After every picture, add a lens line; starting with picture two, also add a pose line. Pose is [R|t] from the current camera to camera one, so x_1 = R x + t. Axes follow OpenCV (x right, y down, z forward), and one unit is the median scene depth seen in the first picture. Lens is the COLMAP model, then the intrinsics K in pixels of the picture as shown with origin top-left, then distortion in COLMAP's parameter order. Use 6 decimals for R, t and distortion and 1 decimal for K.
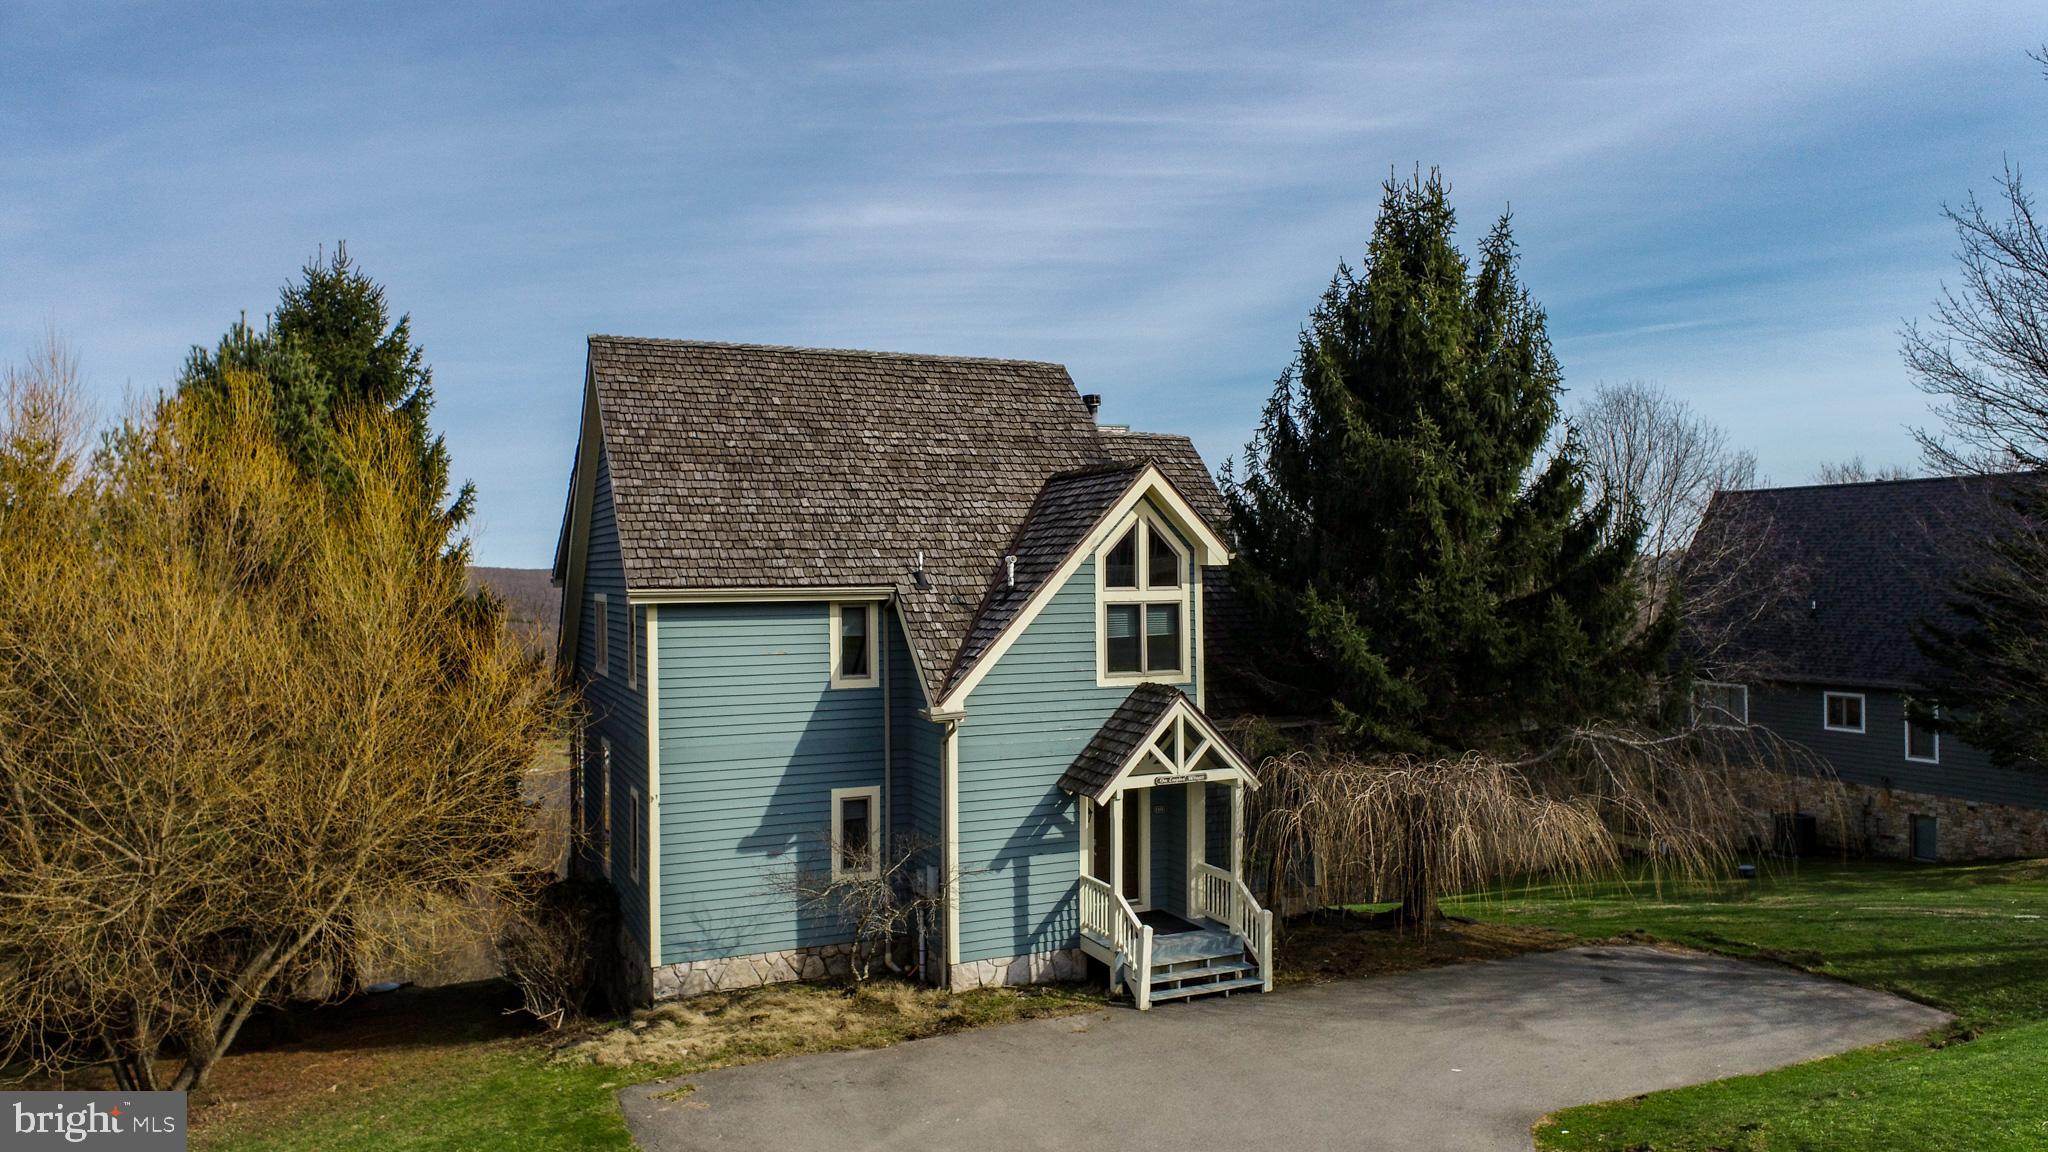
lens RADIAL K [[1385.5, 0, 1021.7], [0, 1385.5, 566.6], [0, 0, 1]] dist [-0.018208, 0.003294]
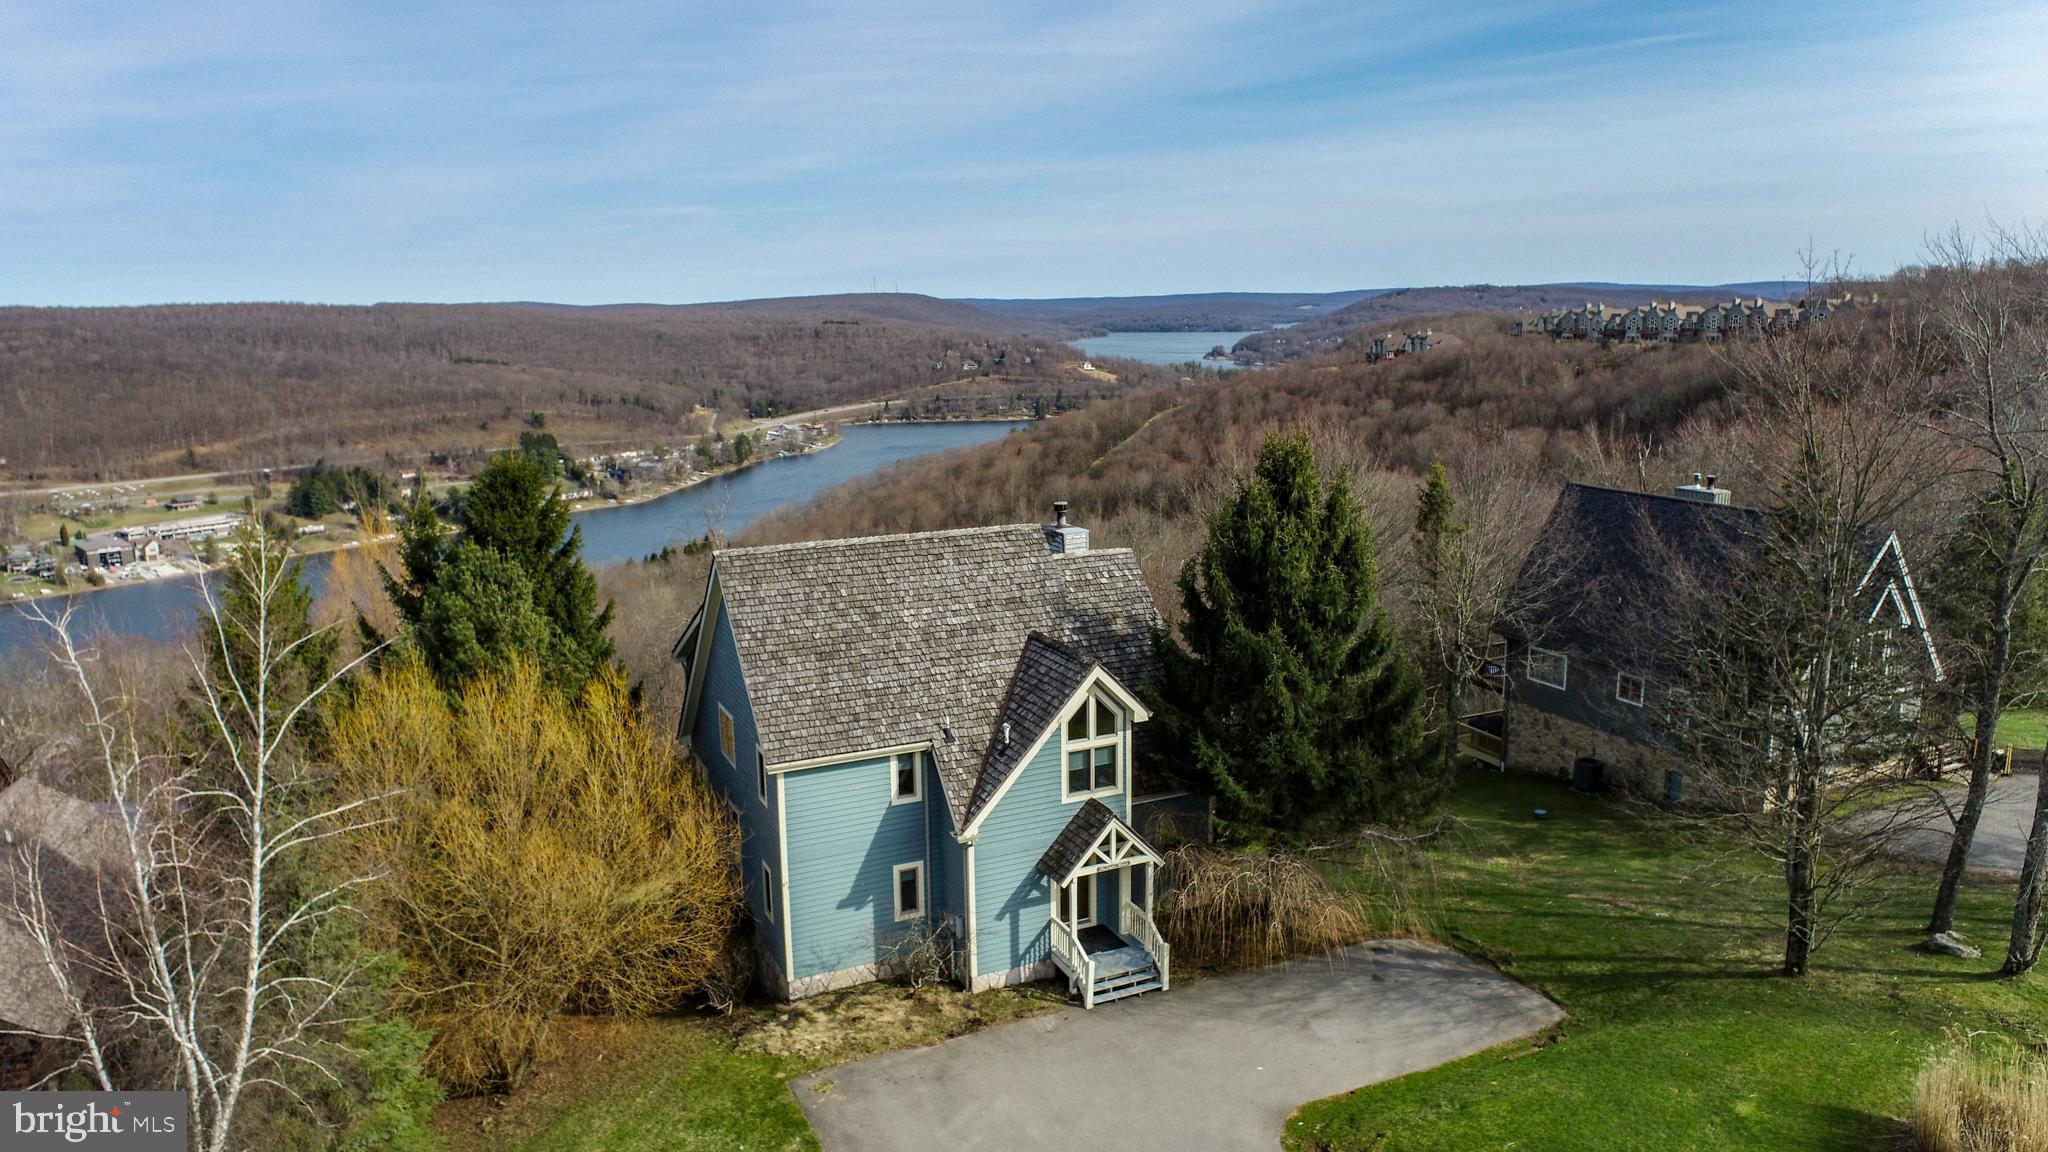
lens RADIAL K [[1376.0, 0, 1022.4], [0, 1376.0, 570.1], [0, 0, 1]] dist [-0.018269, 0.007033]
pose [[0.999868, -0.008242, 0.013979, -0.010008], [0.005414, 0.981497, 0.191402, -0.477159], [-0.015297, -0.191301, 0.981412, -0.483213]]
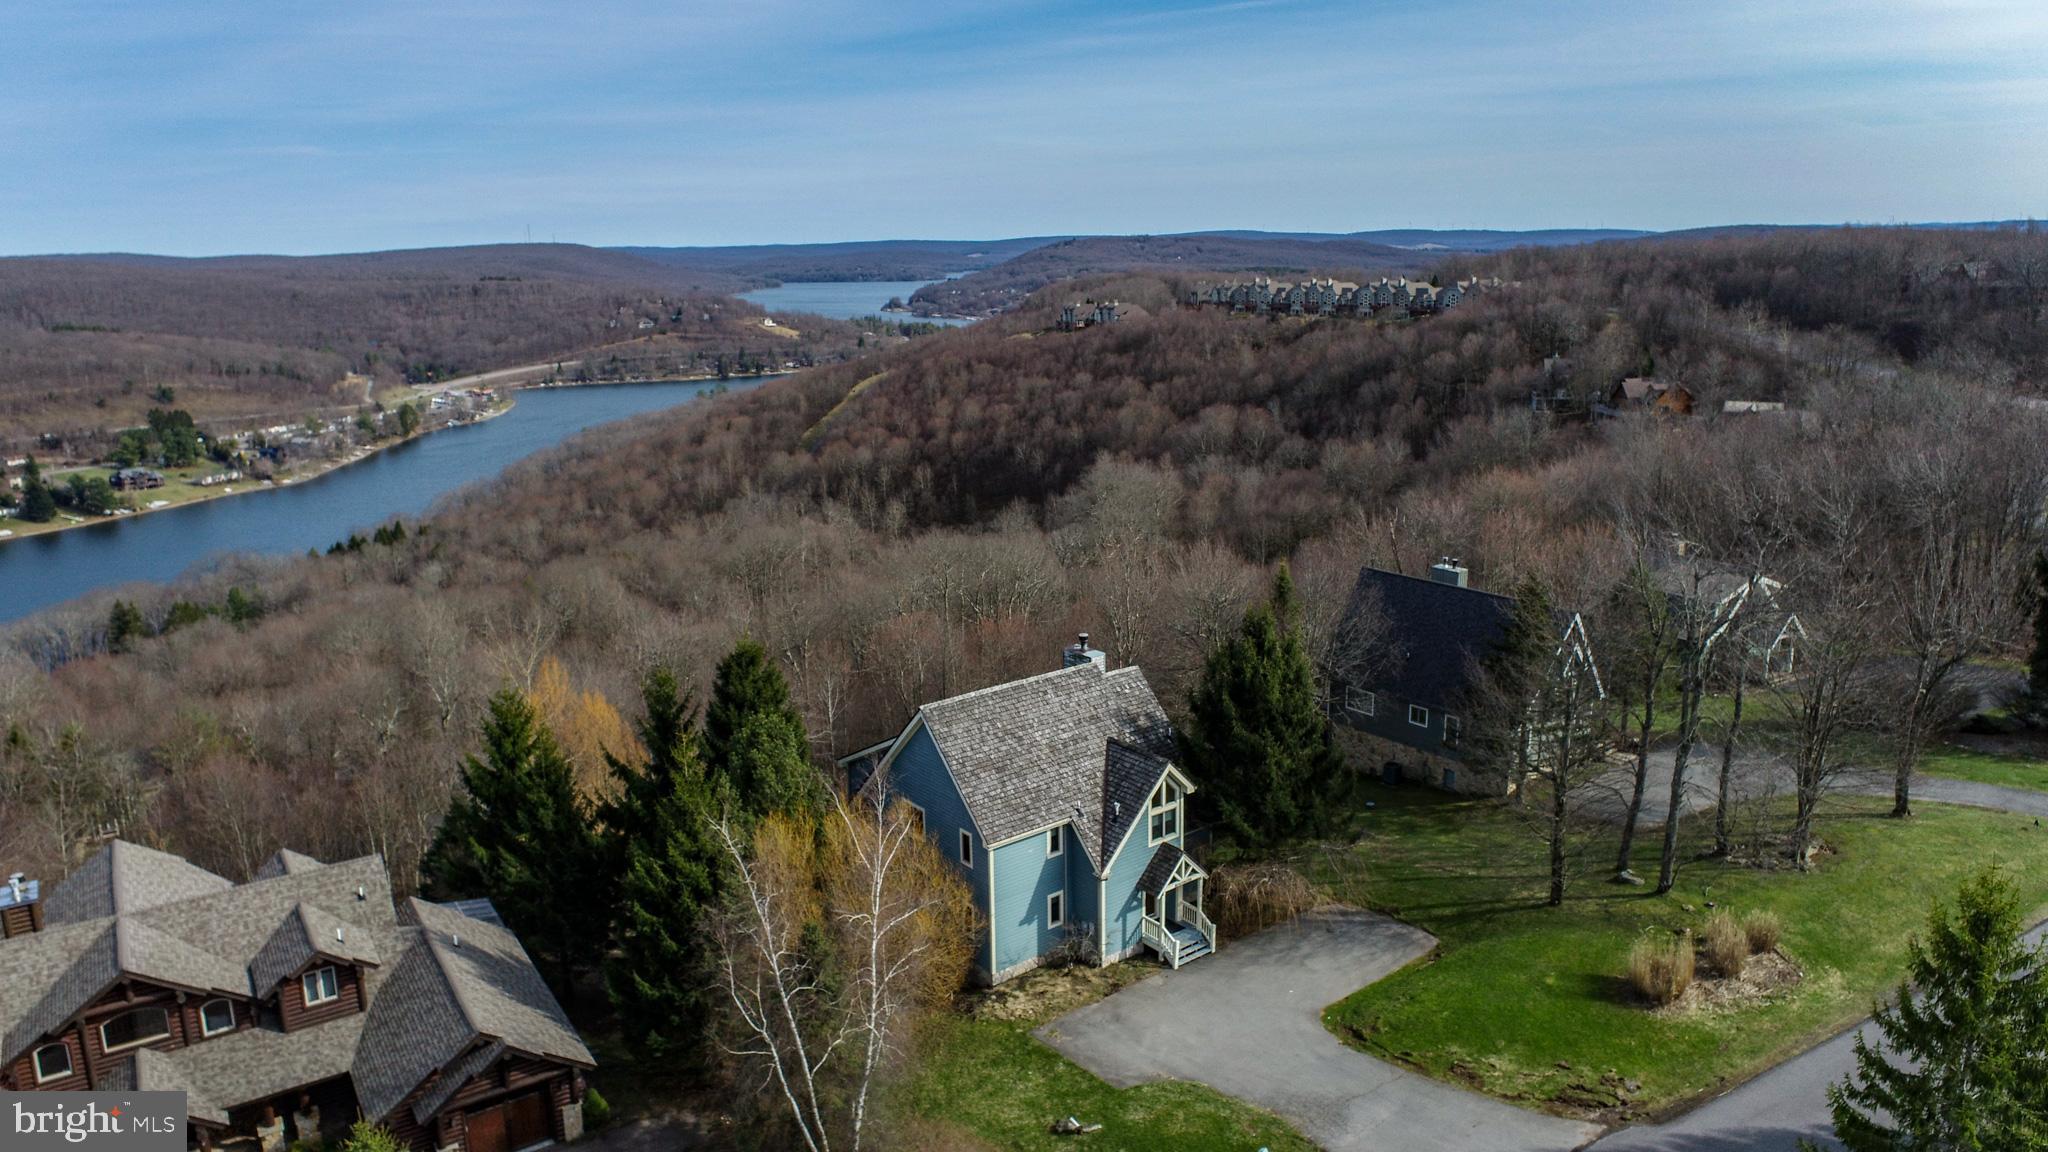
lens RADIAL K [[1359.2, 0, 1024.0], [0, 1359.2, 576.0], [0, 0, 1]] dist [-0.015199, 0.002541]
pose [[0.970085, -0.063009, 0.234446, -0.737029], [0.007628, 0.973165, 0.229984, -0.995486], [-0.242646, -0.221315, 0.944533, -1.225228]]
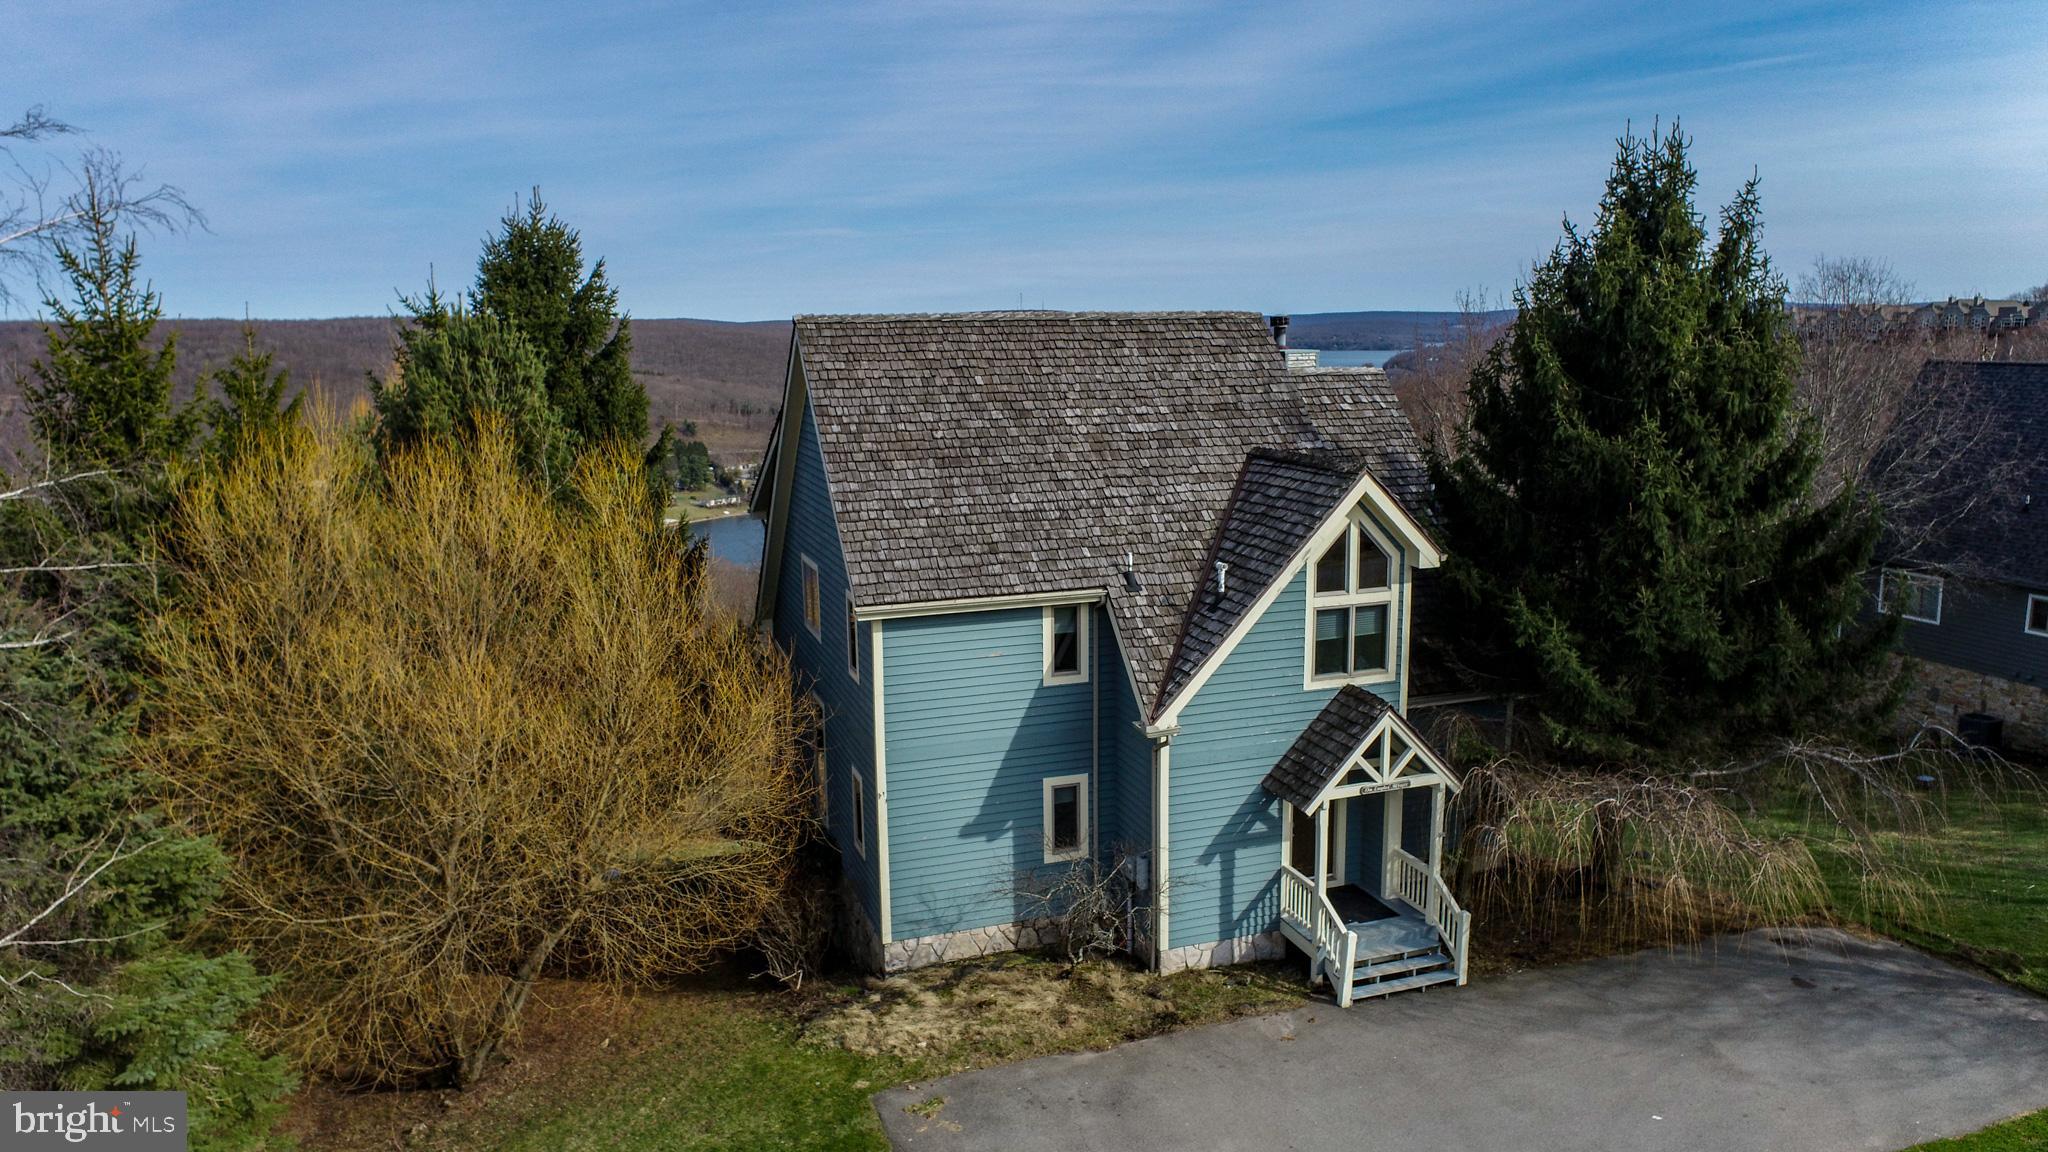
lens RADIAL K [[1385.5, 0, 1021.7], [0, 1385.5, 566.6], [0, 0, 1]] dist [-0.018208, 0.003294]
pose [[0.996045, 0.011559, -0.088097, -0.064666], [0.004304, 0.984060, 0.177787, -0.187398], [0.088747, -0.177463, 0.980118, -0.002716]]
